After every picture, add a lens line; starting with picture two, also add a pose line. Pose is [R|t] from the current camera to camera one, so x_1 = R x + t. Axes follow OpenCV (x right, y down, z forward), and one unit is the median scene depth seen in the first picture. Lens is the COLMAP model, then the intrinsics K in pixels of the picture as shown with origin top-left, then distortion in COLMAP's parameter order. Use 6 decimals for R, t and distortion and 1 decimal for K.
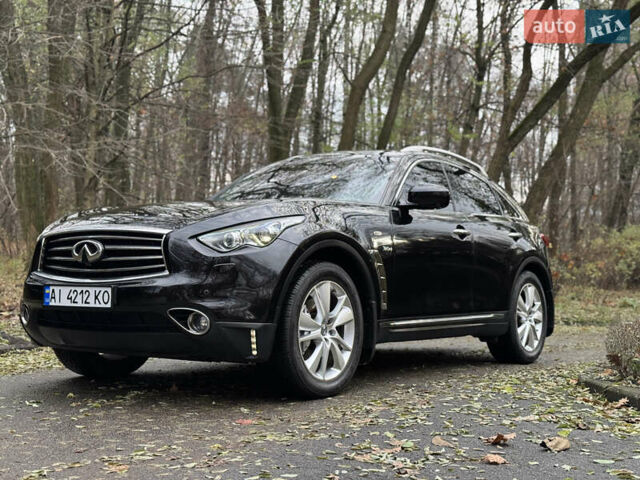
lens RADIAL K [[920.0, 0, 341.7], [0, 920.0, 252.4], [0, 0, 1]] dist [0.137379, 0.118381]
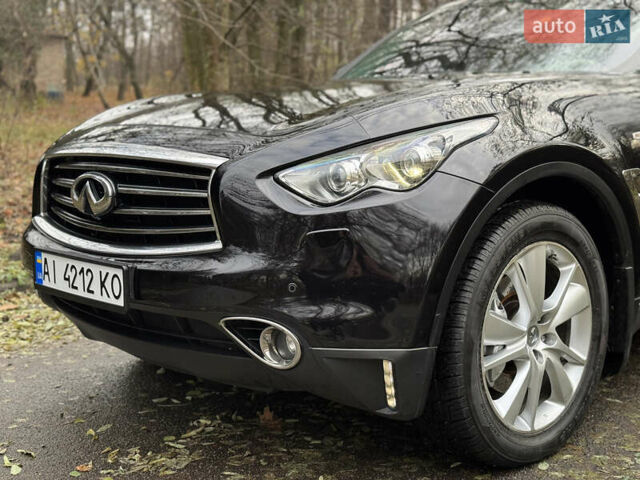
lens RADIAL K [[920.0, 0, 341.7], [0, 920.0, 252.4], [0, 0, 1]] dist [0.137379, 0.118381]
pose [[0.977048, 0.012077, -0.212676, -0.014474], [0.024197, 0.985638, 0.167130, -0.054987], [0.211640, -0.168440, 0.962723, 0.503935]]
